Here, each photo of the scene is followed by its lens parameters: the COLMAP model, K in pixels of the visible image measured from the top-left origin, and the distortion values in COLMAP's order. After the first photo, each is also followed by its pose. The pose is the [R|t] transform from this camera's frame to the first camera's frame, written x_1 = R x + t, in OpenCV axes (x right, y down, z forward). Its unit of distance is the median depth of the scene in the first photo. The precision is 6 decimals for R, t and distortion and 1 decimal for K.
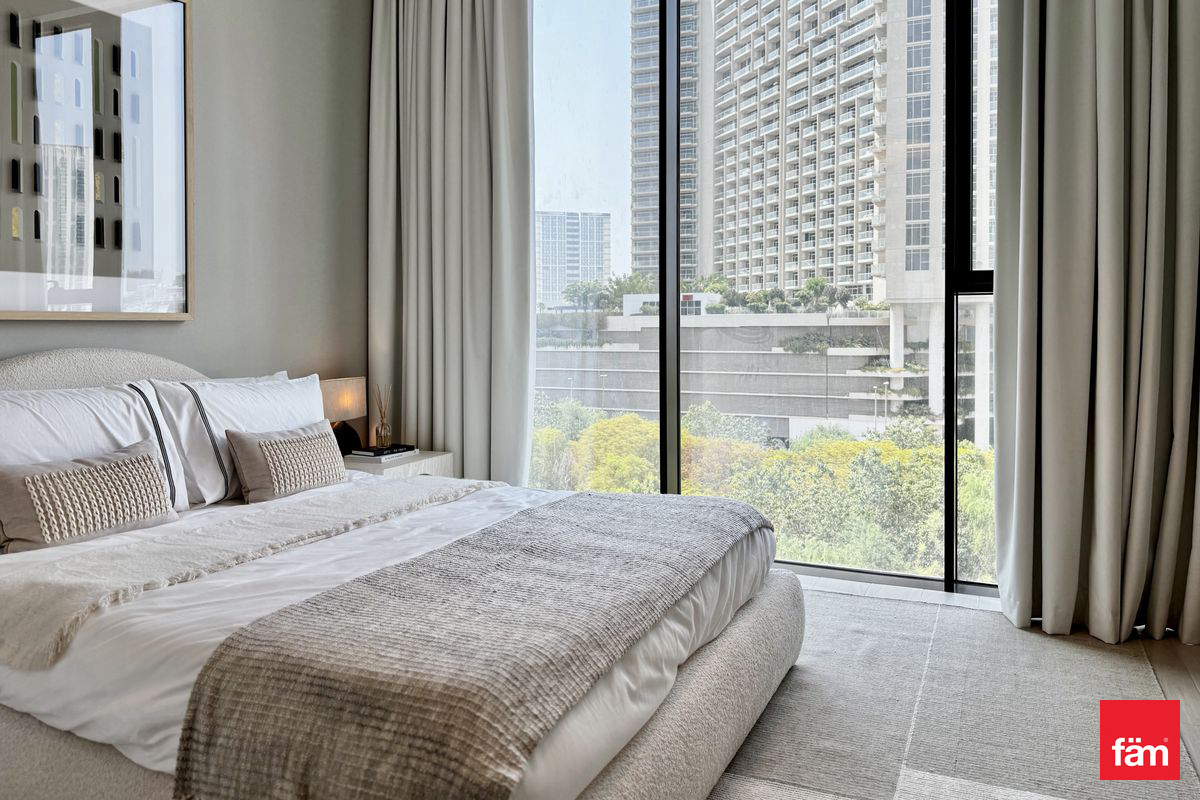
lens RADIAL K [[873.8, 0, 576.9], [0, 873.8, 339.6], [0, 0, 1]] dist [0.077410, -0.107835]
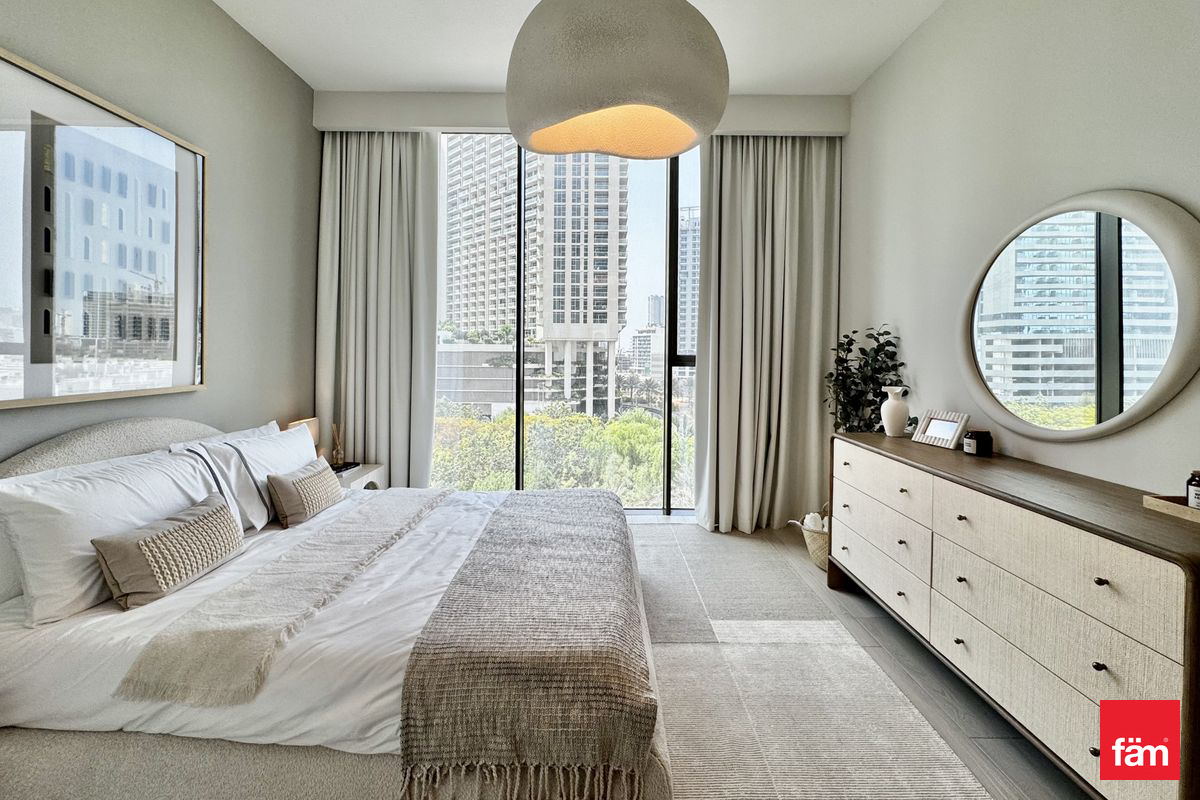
lens RADIAL K [[495.9, 0, 596.7], [0, 495.9, 361.4], [0, 0, 1]] dist [-0.001538, 0.001204]
pose [[0.898791, 0.002838, 0.438369, -0.269160], [-0.006081, 0.999964, 0.005995, -0.086178], [-0.438336, -0.008054, 0.898775, 0.061805]]
